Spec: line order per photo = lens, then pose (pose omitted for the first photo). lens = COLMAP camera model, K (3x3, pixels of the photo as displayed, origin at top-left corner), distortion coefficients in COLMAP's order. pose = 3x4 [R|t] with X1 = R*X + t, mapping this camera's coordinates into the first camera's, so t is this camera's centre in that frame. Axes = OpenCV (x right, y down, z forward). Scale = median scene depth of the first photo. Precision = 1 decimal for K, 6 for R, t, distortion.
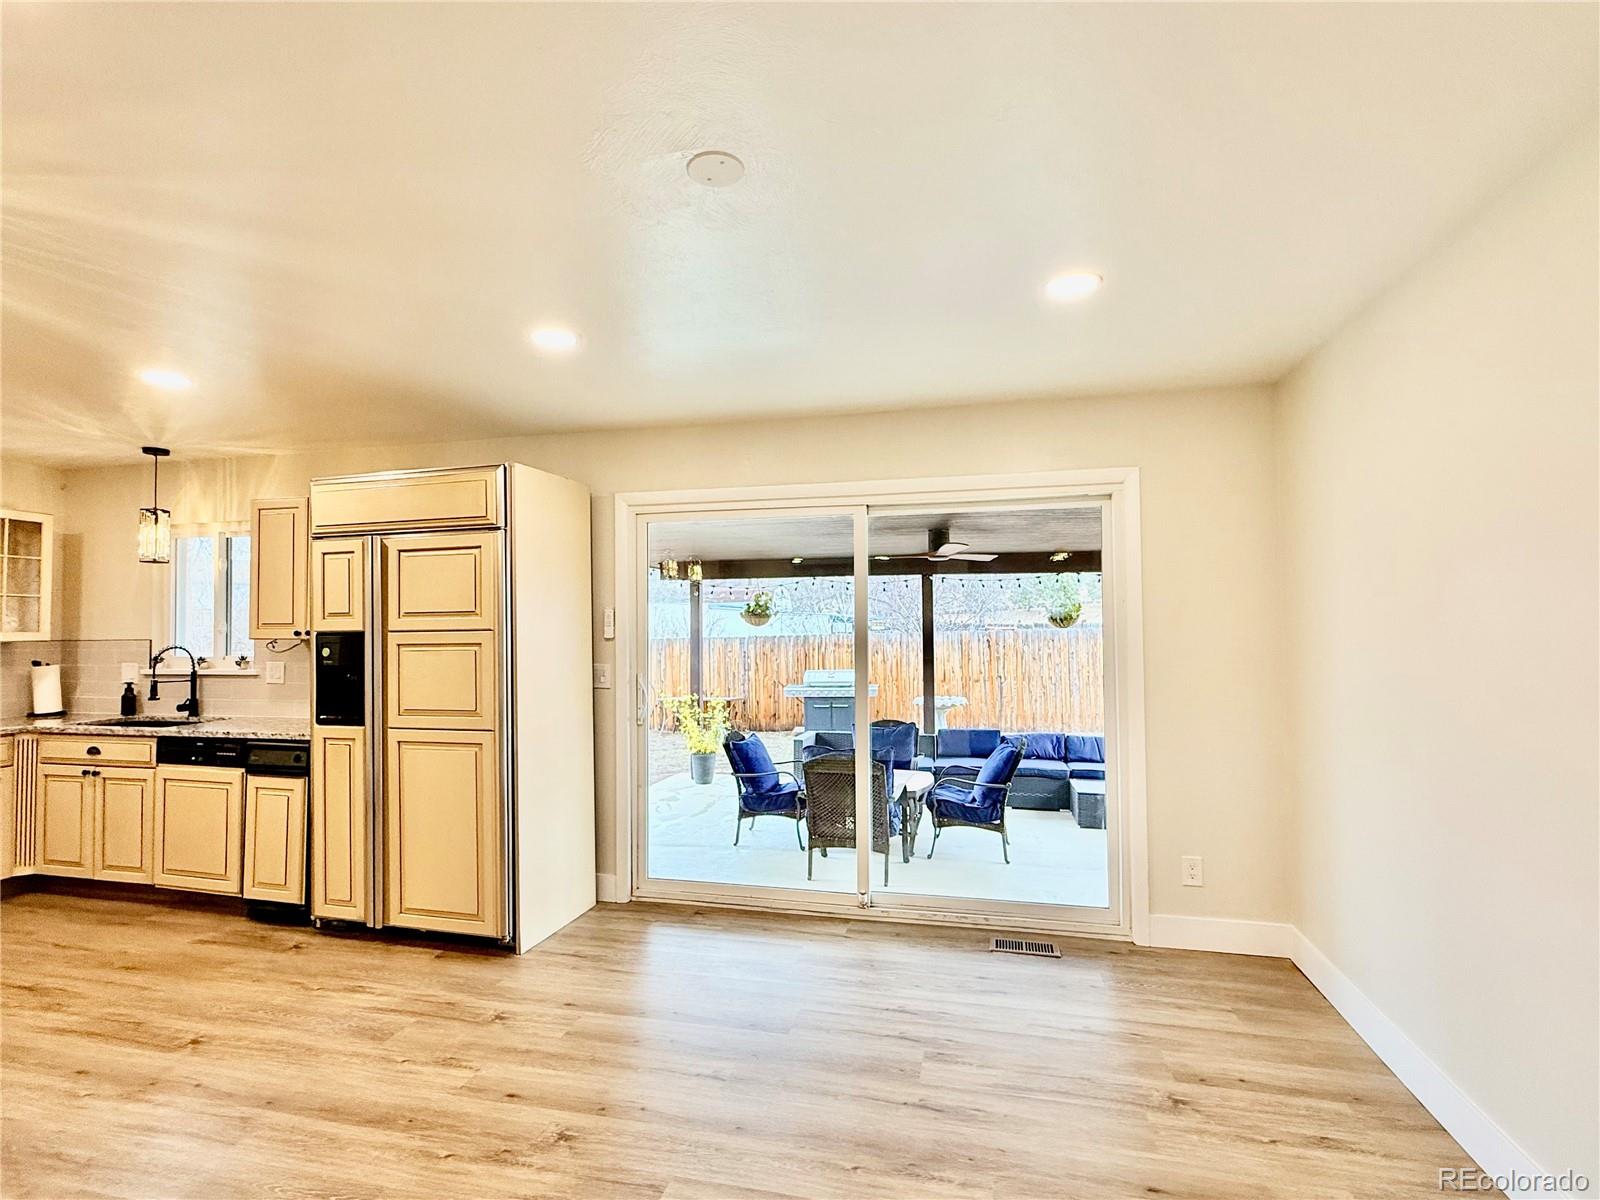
lens RADIAL K [[765.7, 0, 804.6], [0, 765.7, 604.6], [0, 0, 1]] dist [-0.002709, -0.000403]
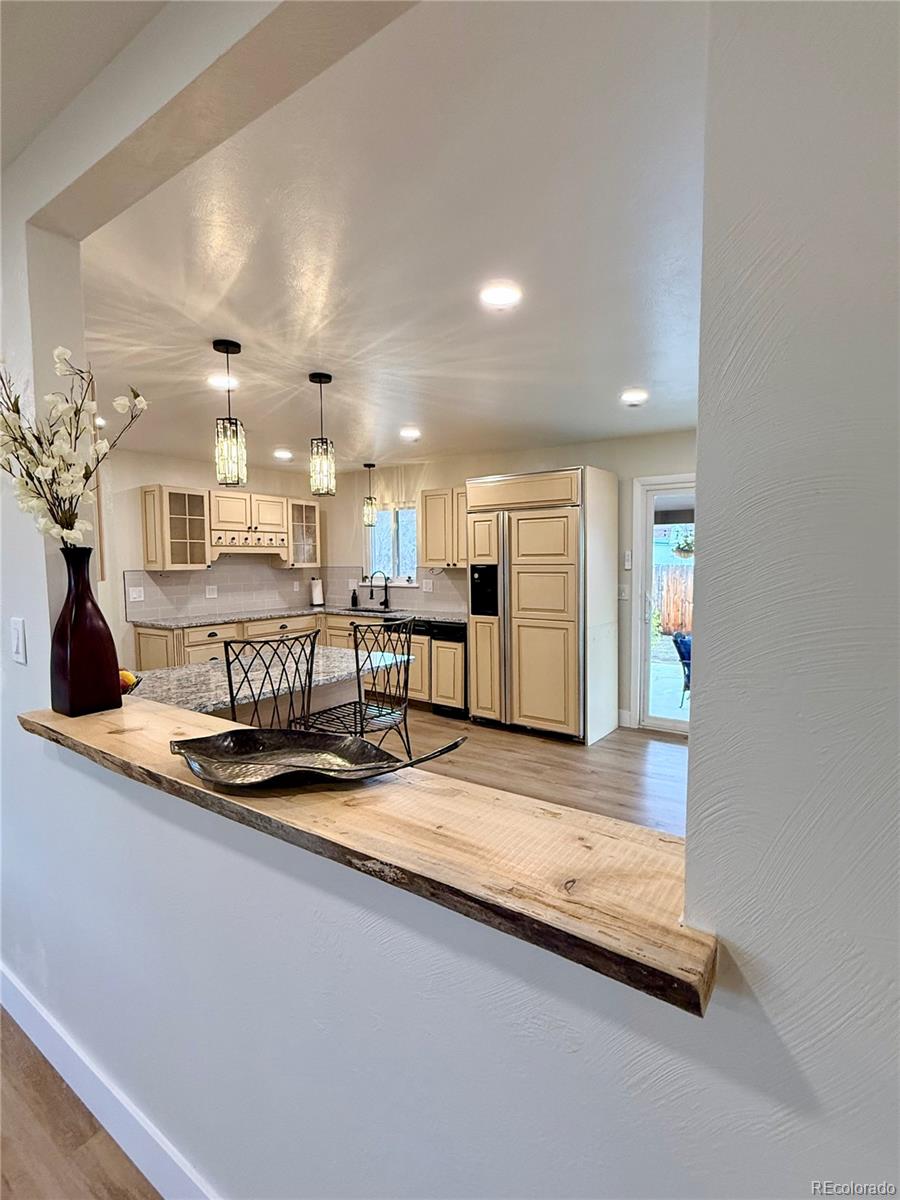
lens RADIAL K [[574.3, 0, 453.3], [0, 574.3, 602.4], [0, 0, 1]] dist [-0.002709, -0.000403]
pose [[0.929669, 0.031125, -0.367080, -0.144244], [0.009118, 0.994175, 0.107388, -0.019517], [0.368284, -0.103182, 0.923970, -0.258167]]
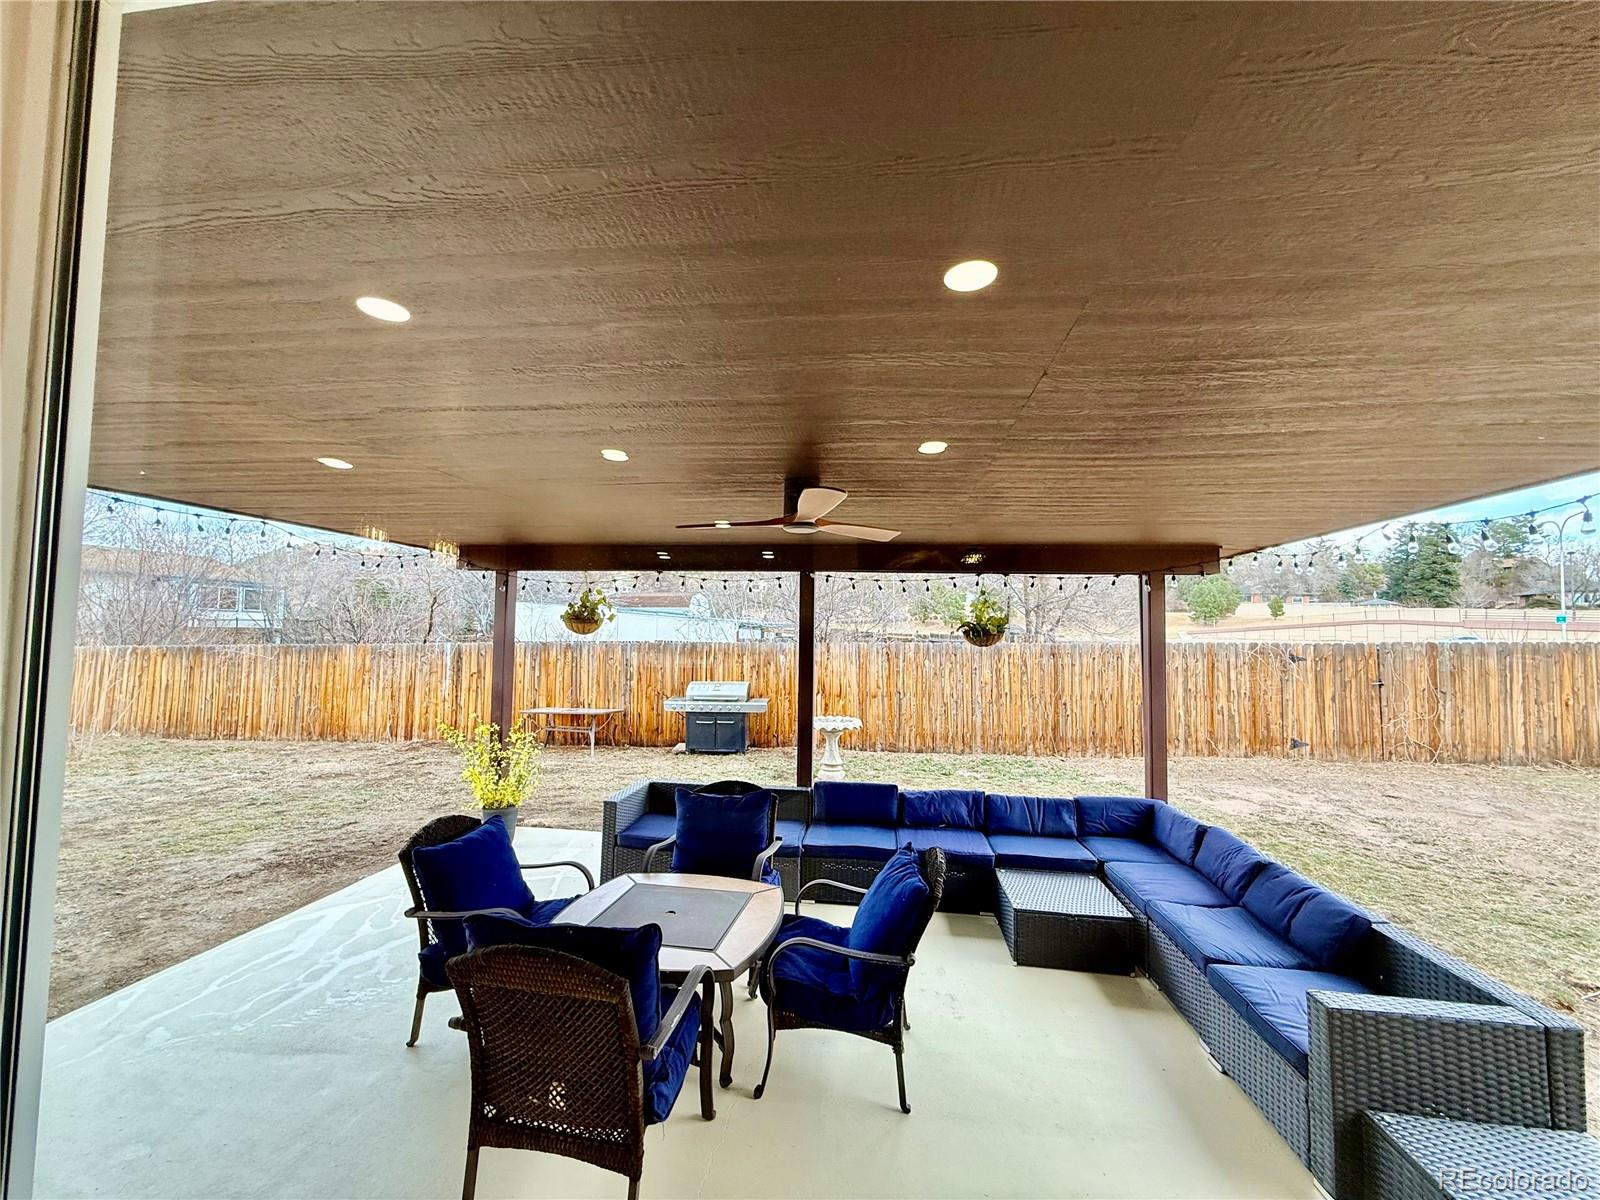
lens RADIAL K [[636.7, 0, 797.1], [0, 636.7, 600.5], [0, 0, 1]] dist [-0.001266, -0.000039]
pose [[0.995681, 0.028065, 0.088493, 0.187905], [-0.026348, 0.999442, -0.020516, 0.003971], [-0.089020, 0.018095, 0.995865, 0.742874]]
